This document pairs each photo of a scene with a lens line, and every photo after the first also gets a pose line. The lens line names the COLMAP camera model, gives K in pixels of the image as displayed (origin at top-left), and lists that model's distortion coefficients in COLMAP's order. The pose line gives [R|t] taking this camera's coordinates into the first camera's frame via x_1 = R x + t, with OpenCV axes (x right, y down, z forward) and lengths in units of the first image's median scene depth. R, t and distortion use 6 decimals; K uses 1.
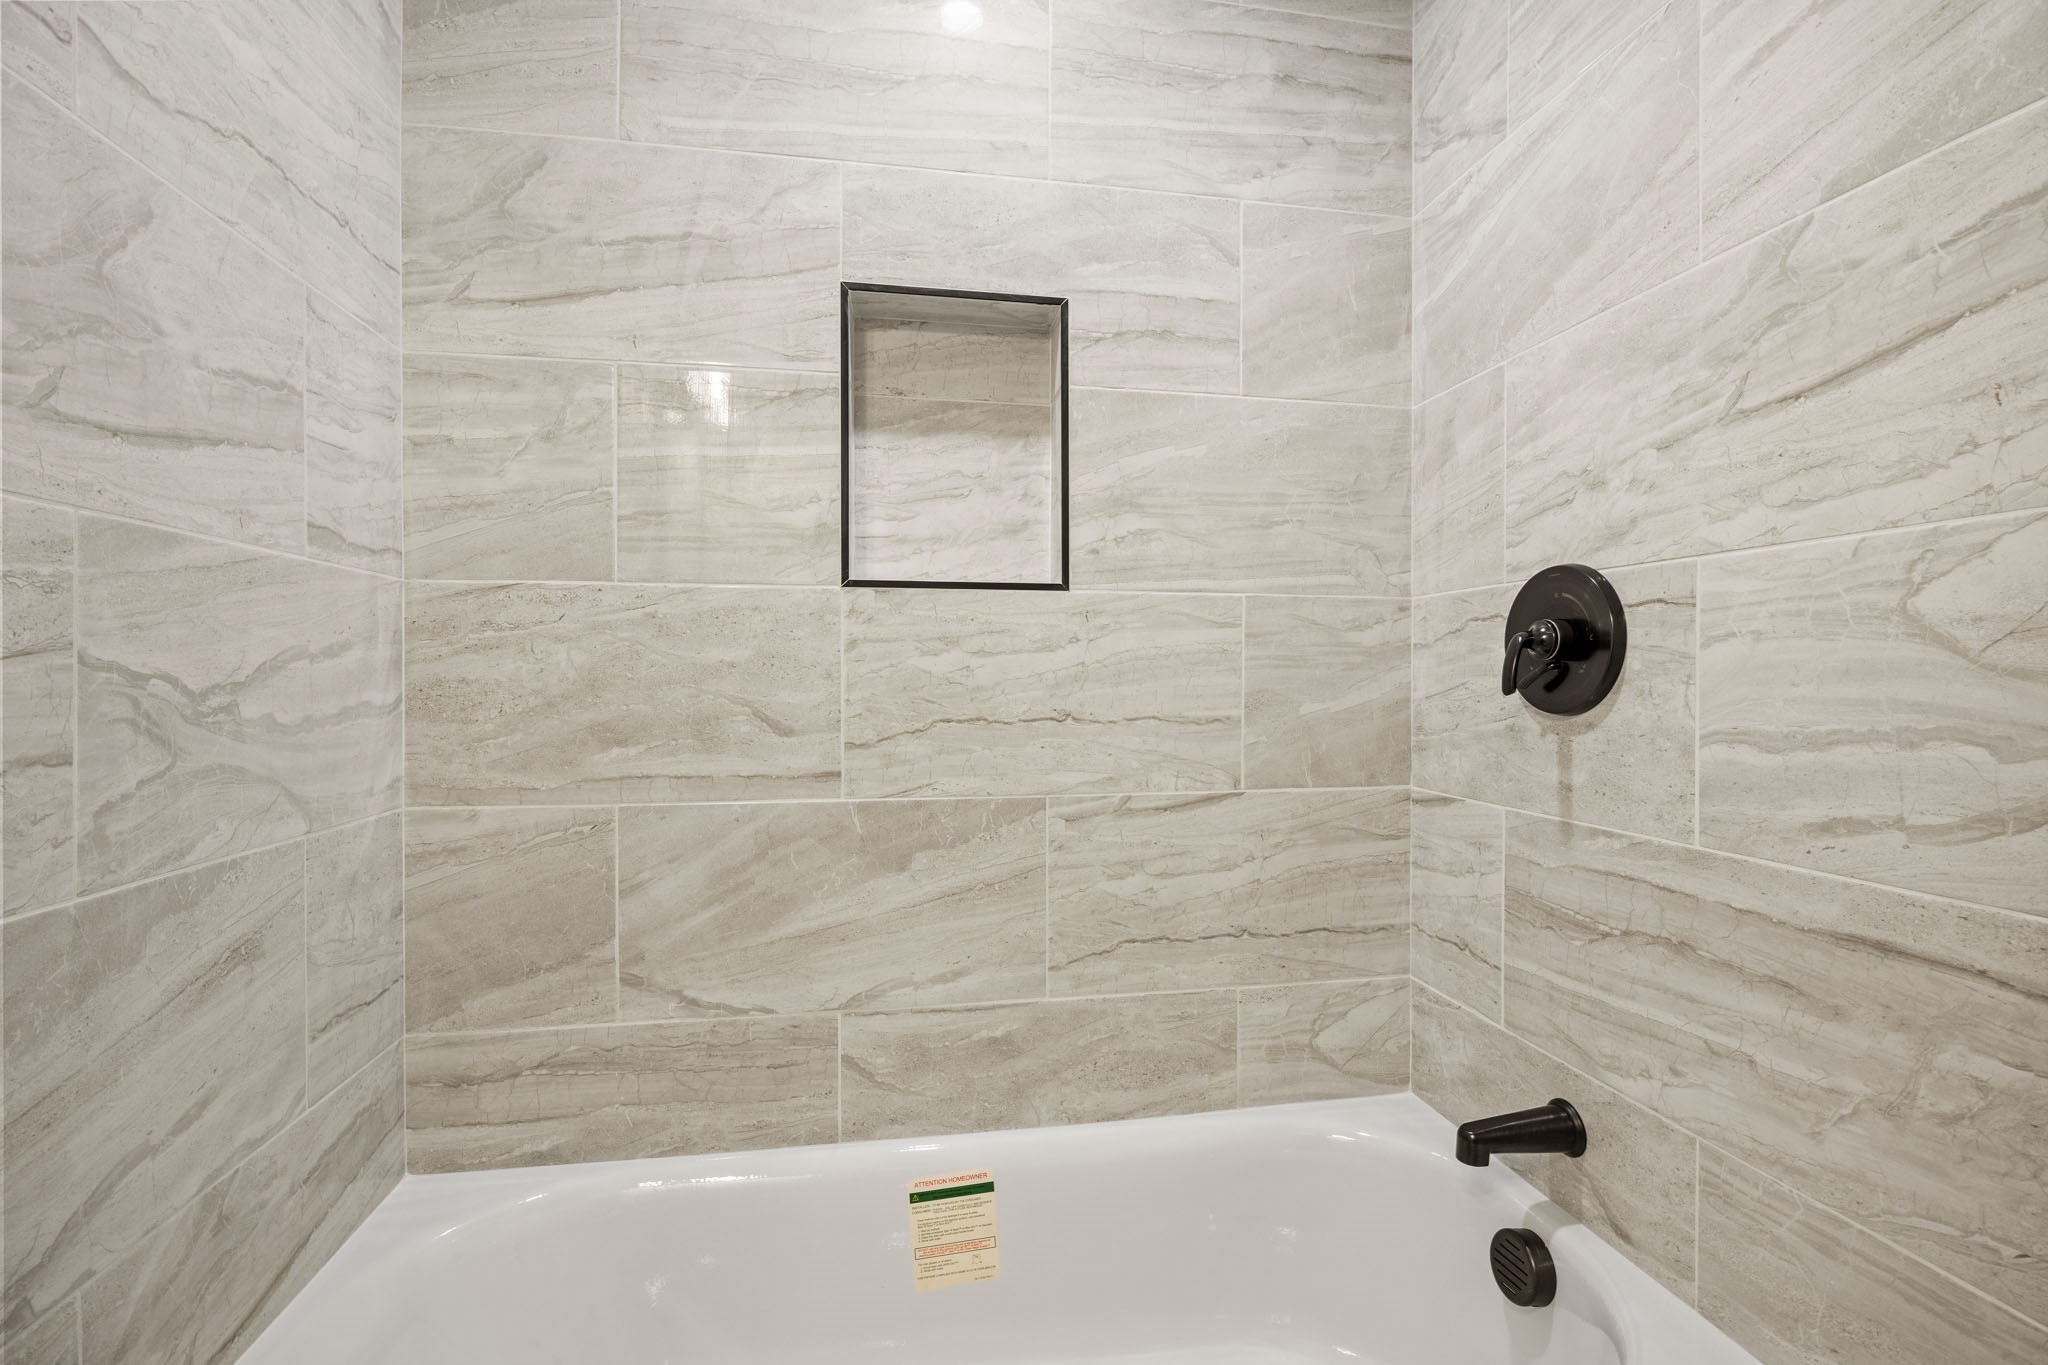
lens RADIAL K [[918.4, 0, 1021.4], [0, 918.4, 680.5], [0, 0, 1]] dist [-0.010165, 0.001529]
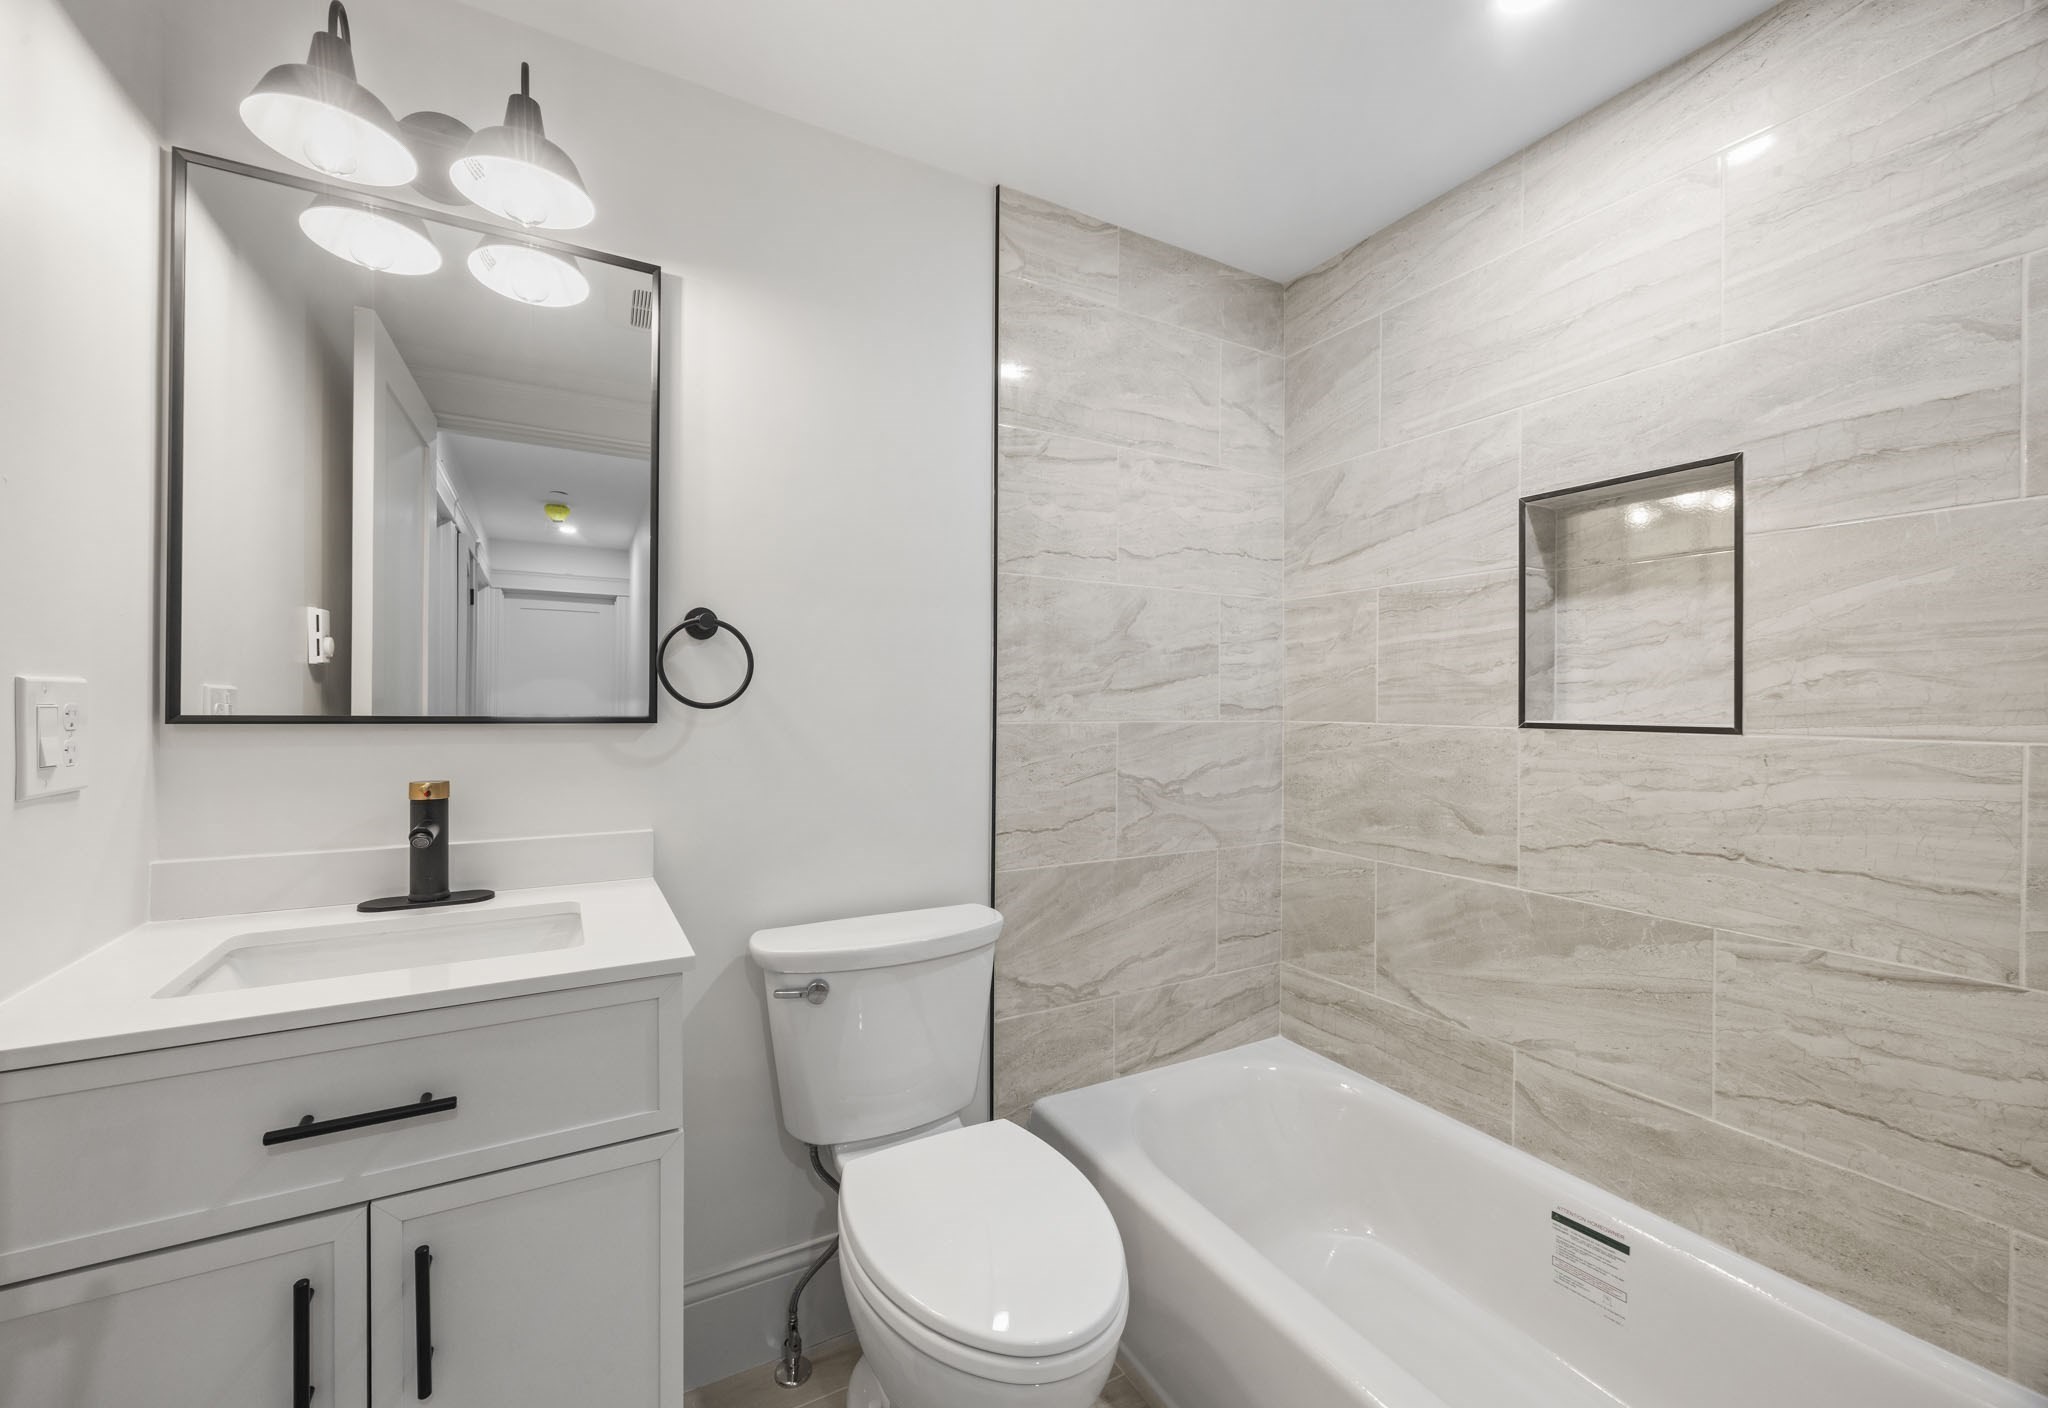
lens RADIAL K [[848.9, 0, 1022.4], [0, 848.9, 699.6], [0, 0, 1]] dist [0.001850, -0.000424]
pose [[0.330375, 0.007542, -0.943820, 0.738025], [-0.009954, 0.999940, 0.004506, -0.143713], [0.943797, 0.007906, 0.330430, -0.085123]]
